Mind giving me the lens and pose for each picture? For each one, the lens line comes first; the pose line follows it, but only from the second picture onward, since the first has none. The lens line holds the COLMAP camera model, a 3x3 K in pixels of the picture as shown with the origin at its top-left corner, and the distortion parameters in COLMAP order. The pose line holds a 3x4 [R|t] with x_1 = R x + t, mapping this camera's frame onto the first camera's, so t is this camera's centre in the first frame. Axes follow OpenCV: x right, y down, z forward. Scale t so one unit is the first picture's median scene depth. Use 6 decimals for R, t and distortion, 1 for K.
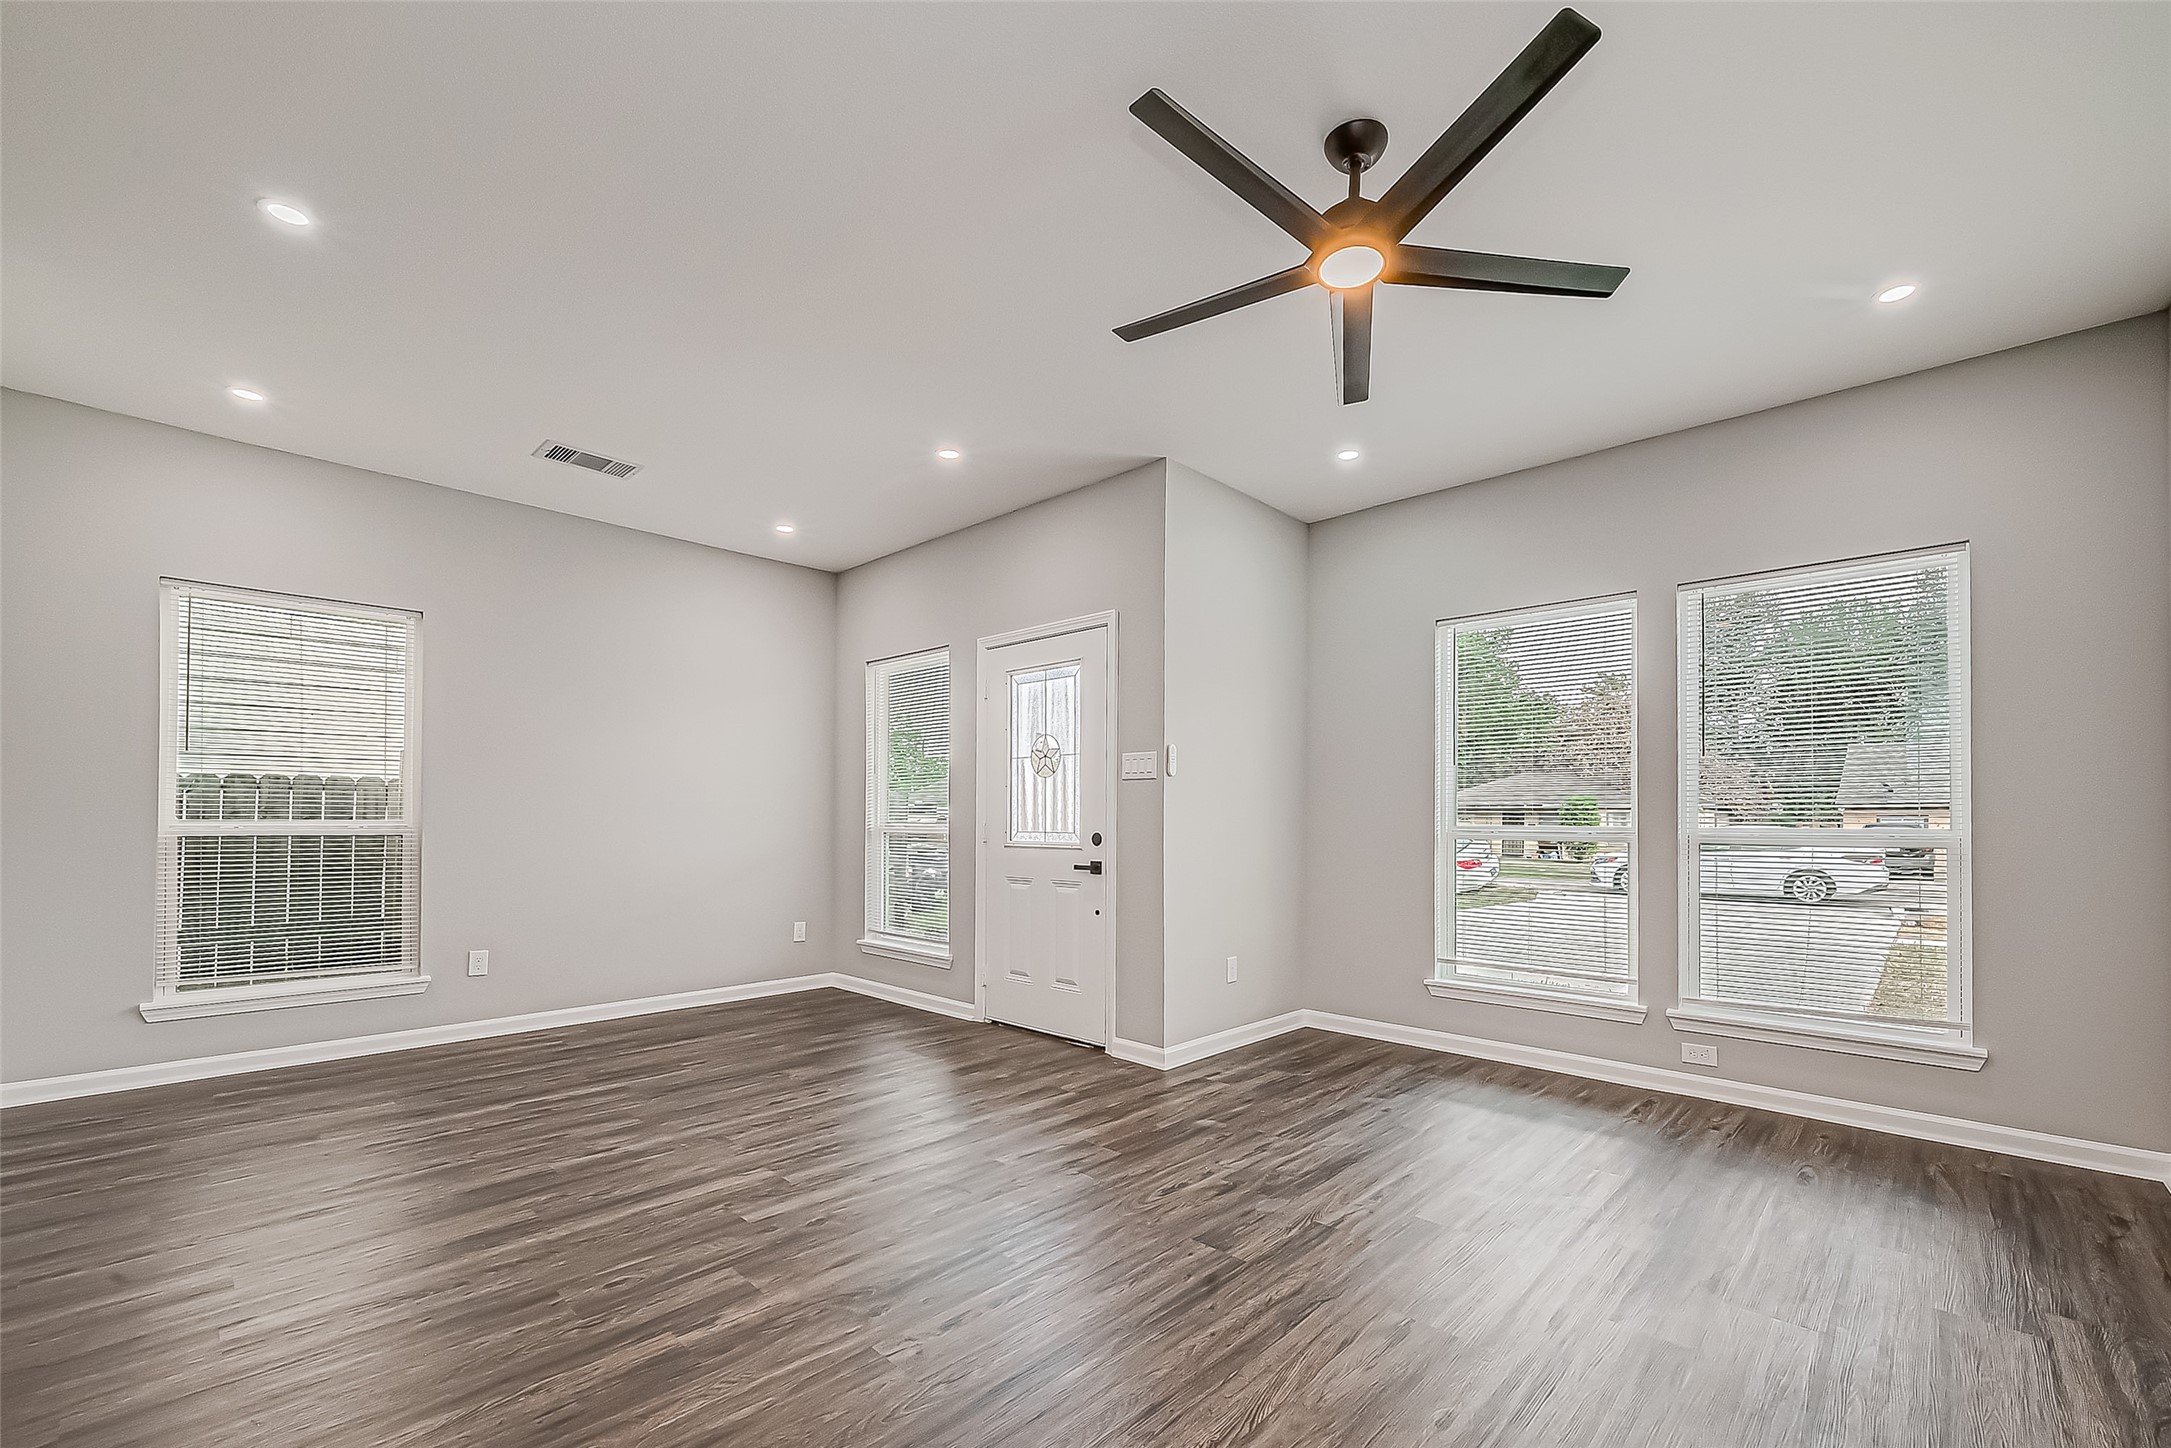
lens RADIAL K [[881.9, 0, 1152.3], [0, 881.9, 812.4], [0, 0, 1]] dist [-0.000943, -0.000195]
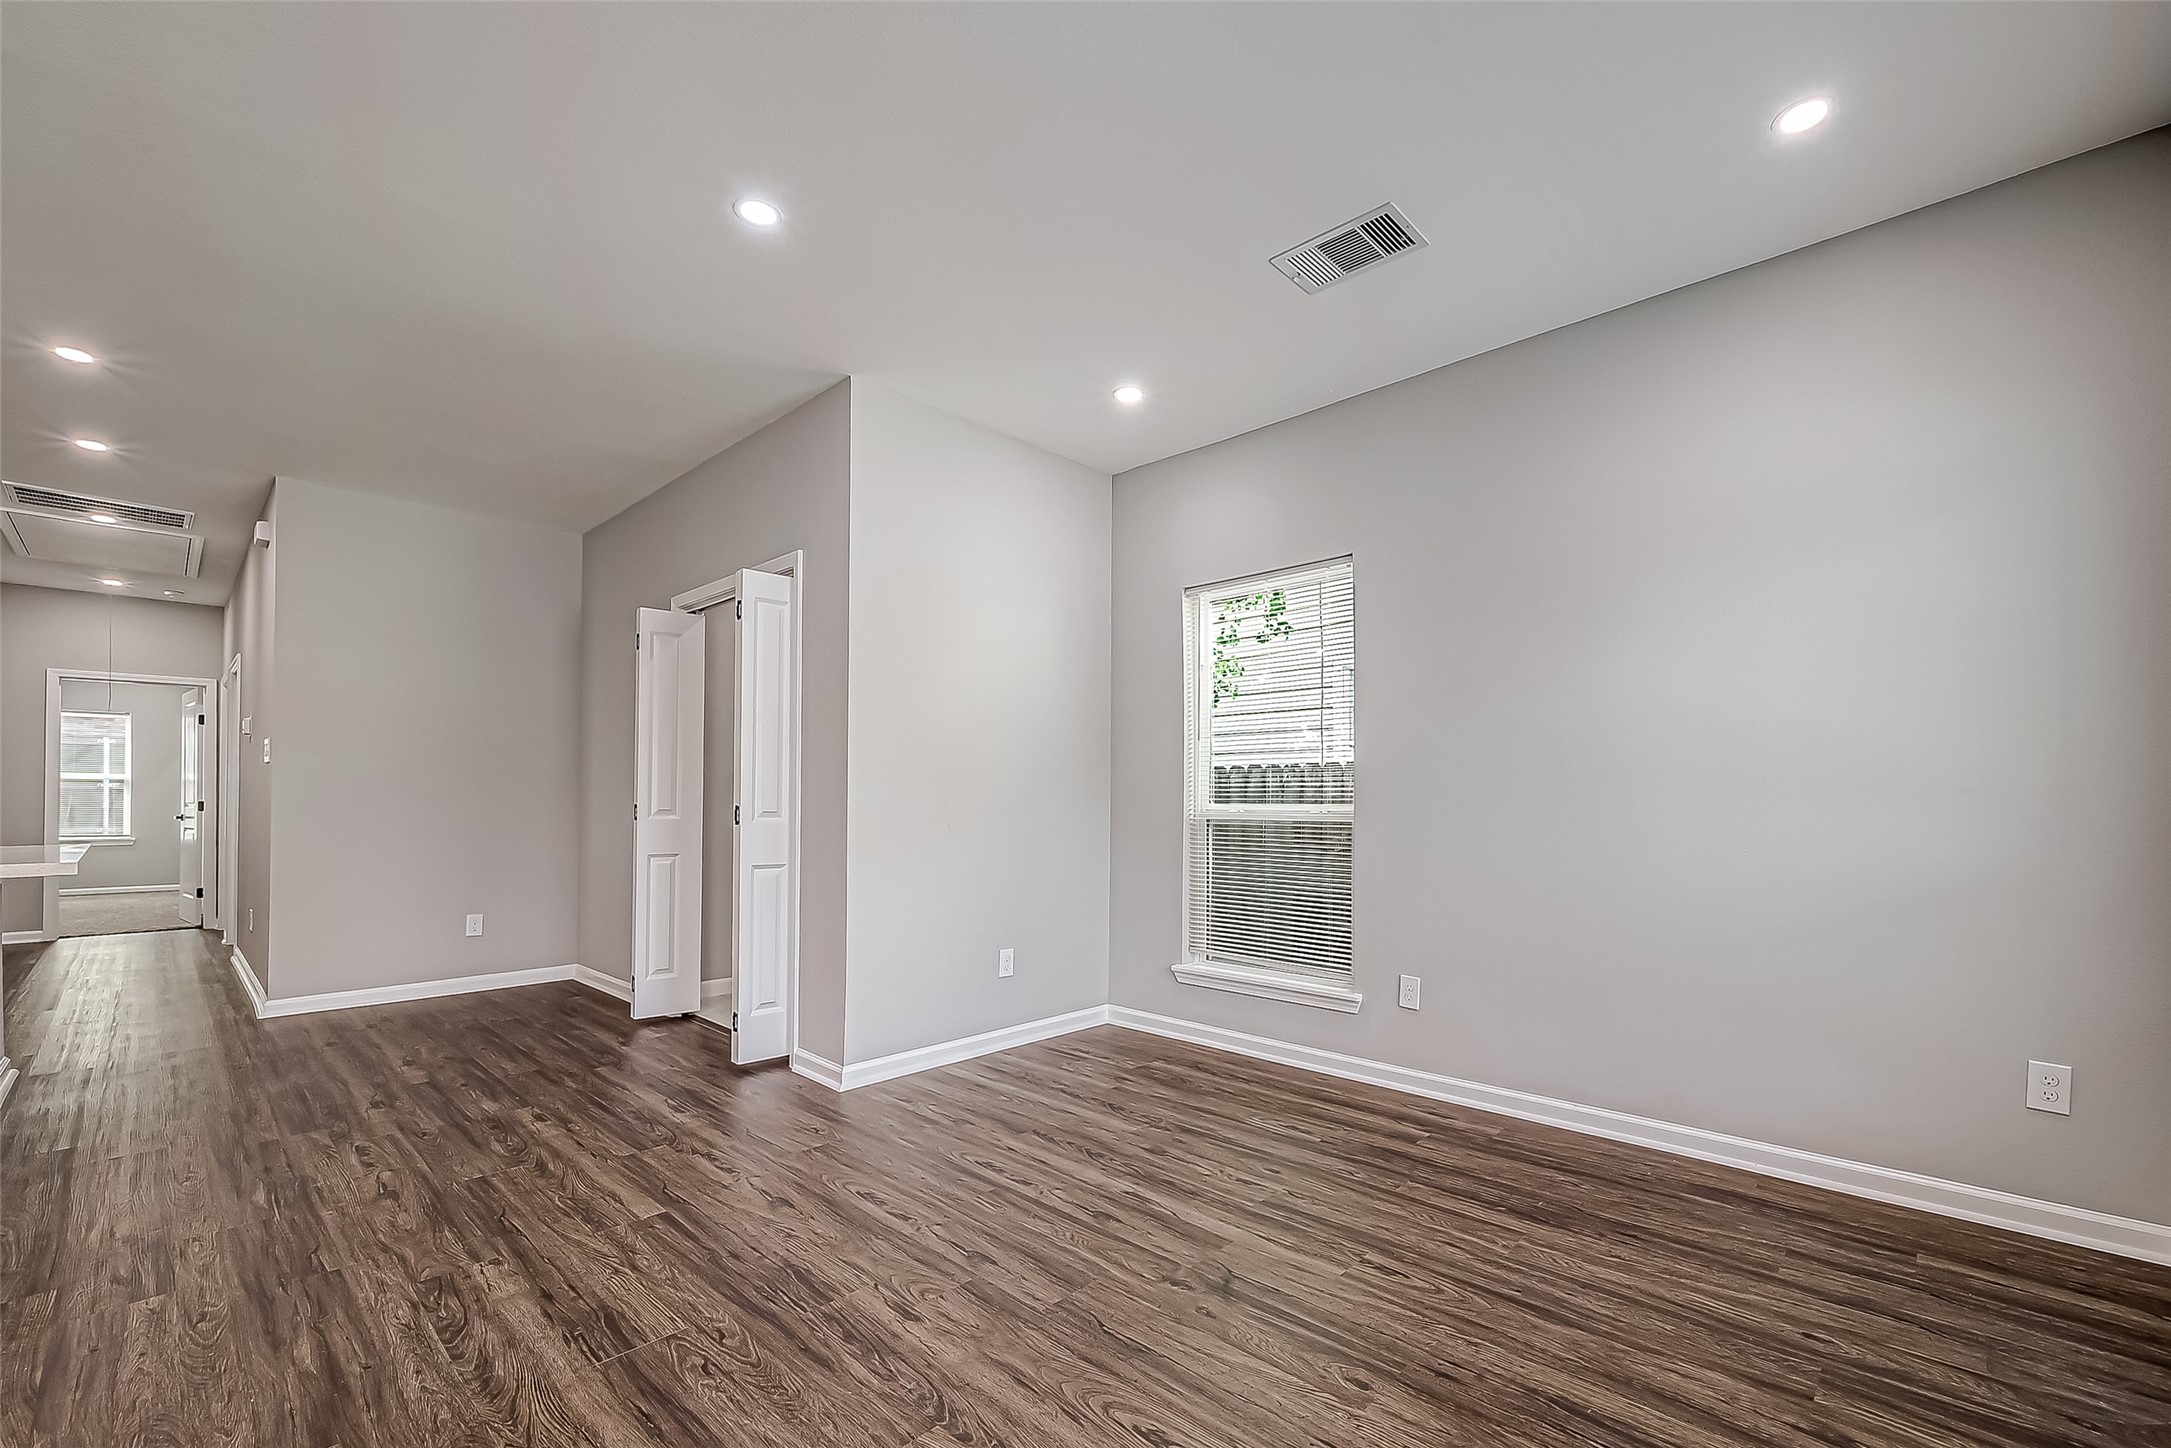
lens RADIAL K [[904.7, 0, 1089.5], [0, 904.7, 791.2], [0, 0, 1]] dist [-0.000487, -0.000134]
pose [[-0.027212, -0.017934, -0.999469, 0.030506], [0.005487, 0.999821, -0.018090, 0.011937], [0.999615, -0.005977, -0.027109, 0.886848]]
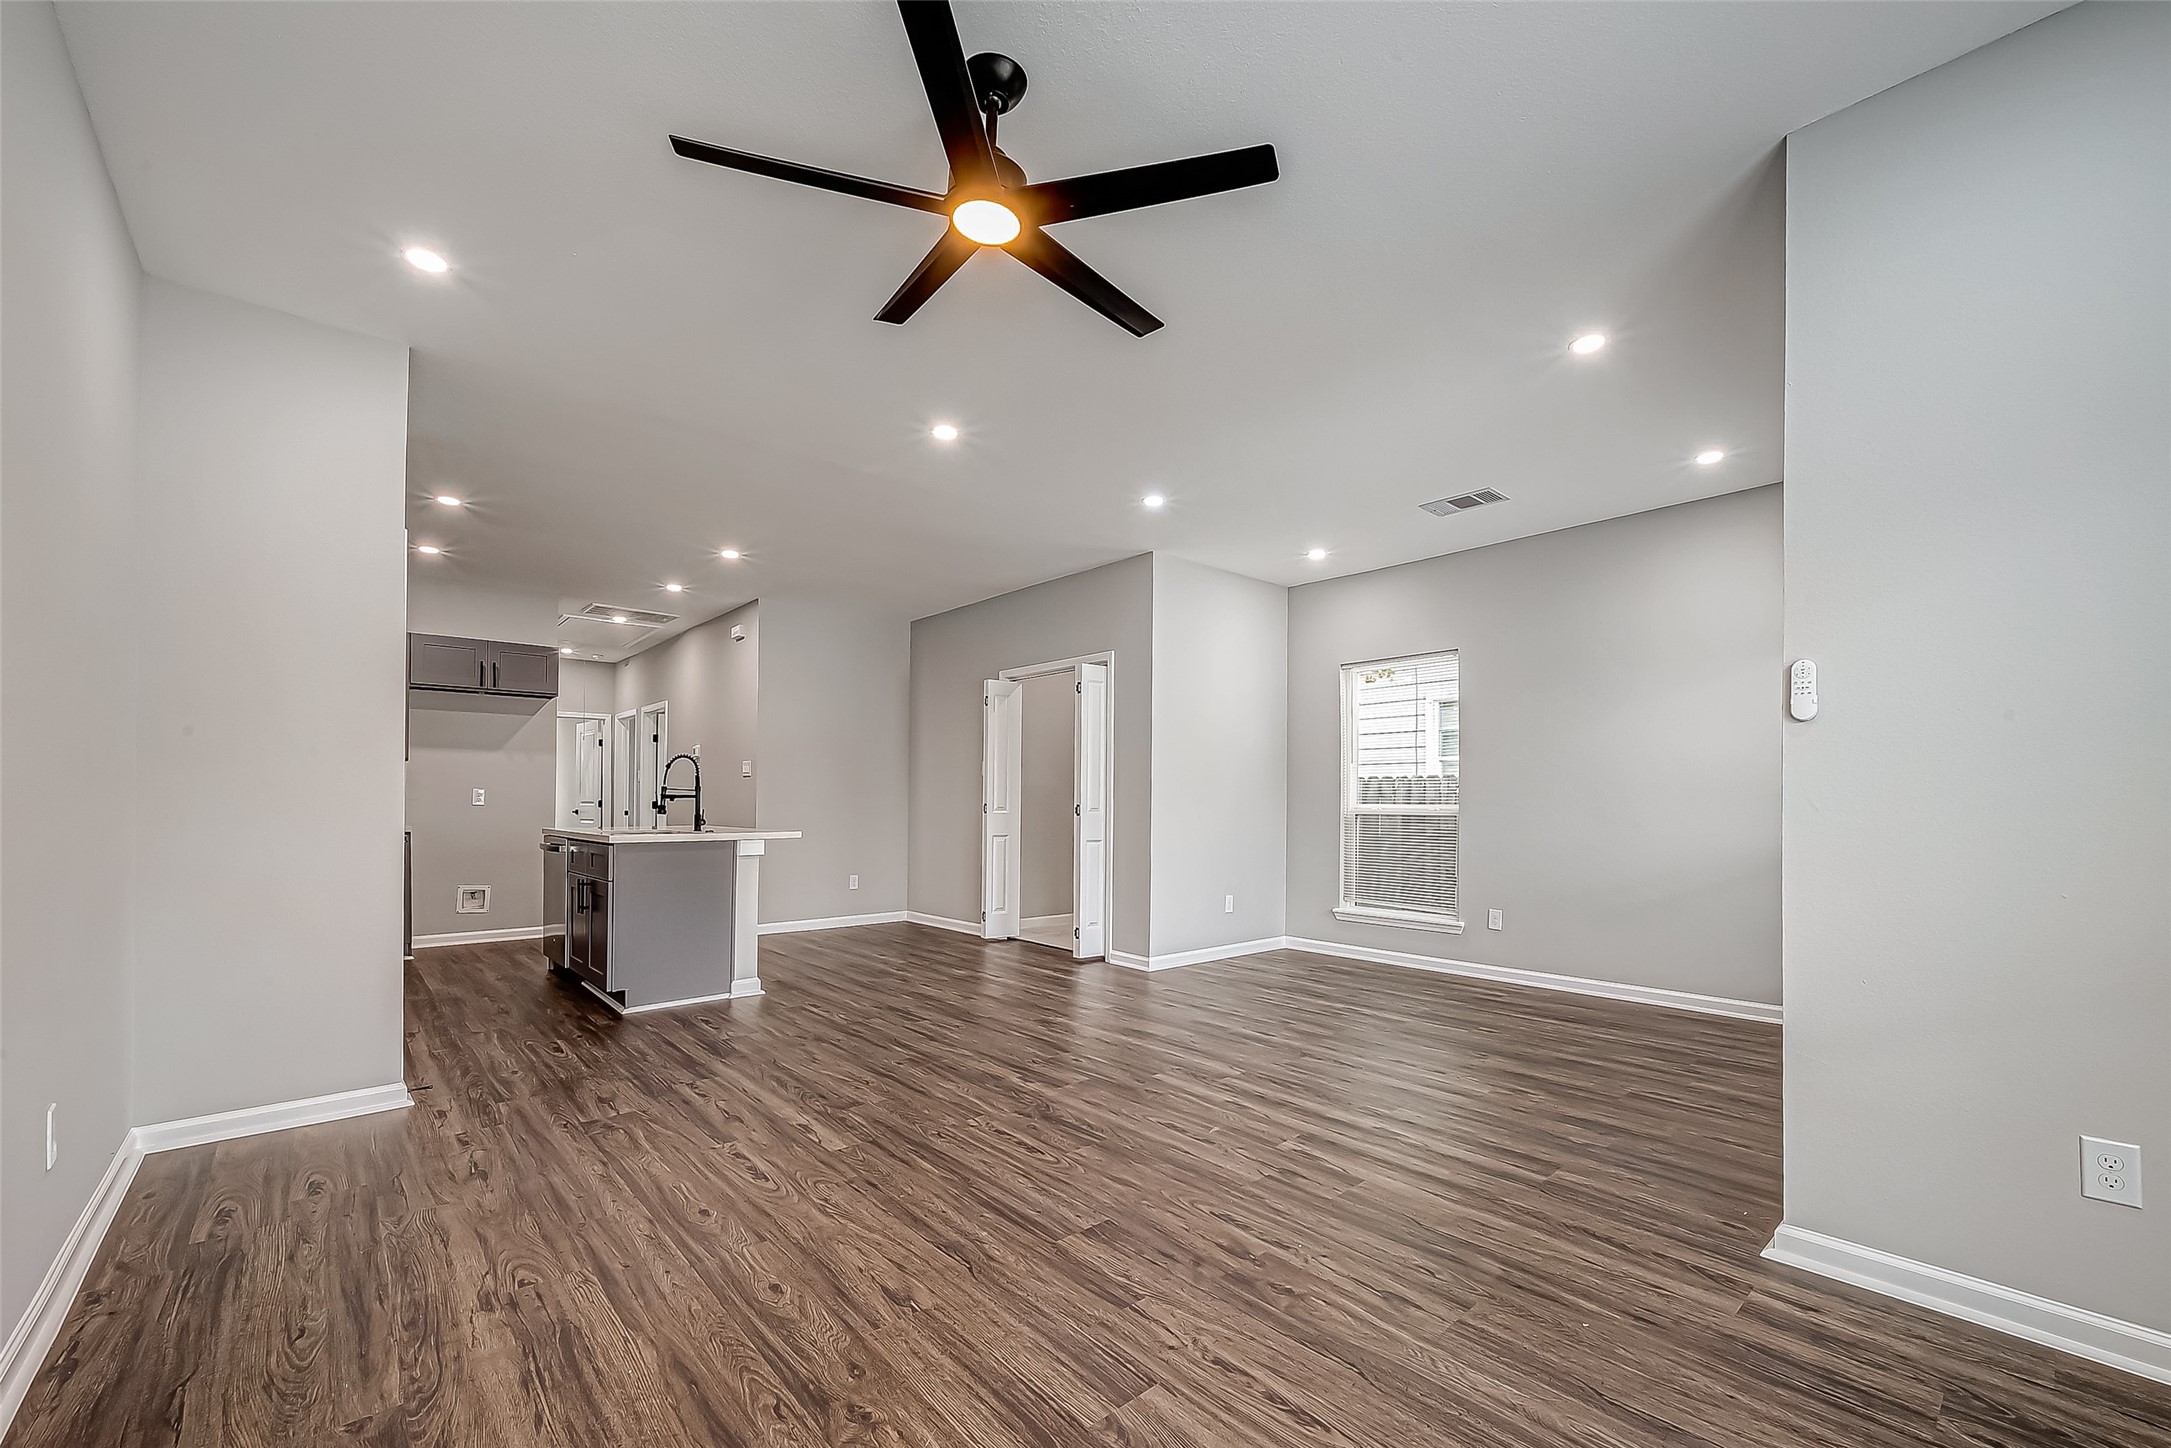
lens RADIAL K [[869.0, 0, 1067.5], [0, 869.0, 792.5], [0, 0, 1]] dist [-0.001330, -0.000331]
pose [[-0.124866, -0.015697, -0.992049, 0.629476], [0.003033, 0.999864, -0.016202, 0.011237], [0.992169, -0.005032, -0.124802, 0.659867]]
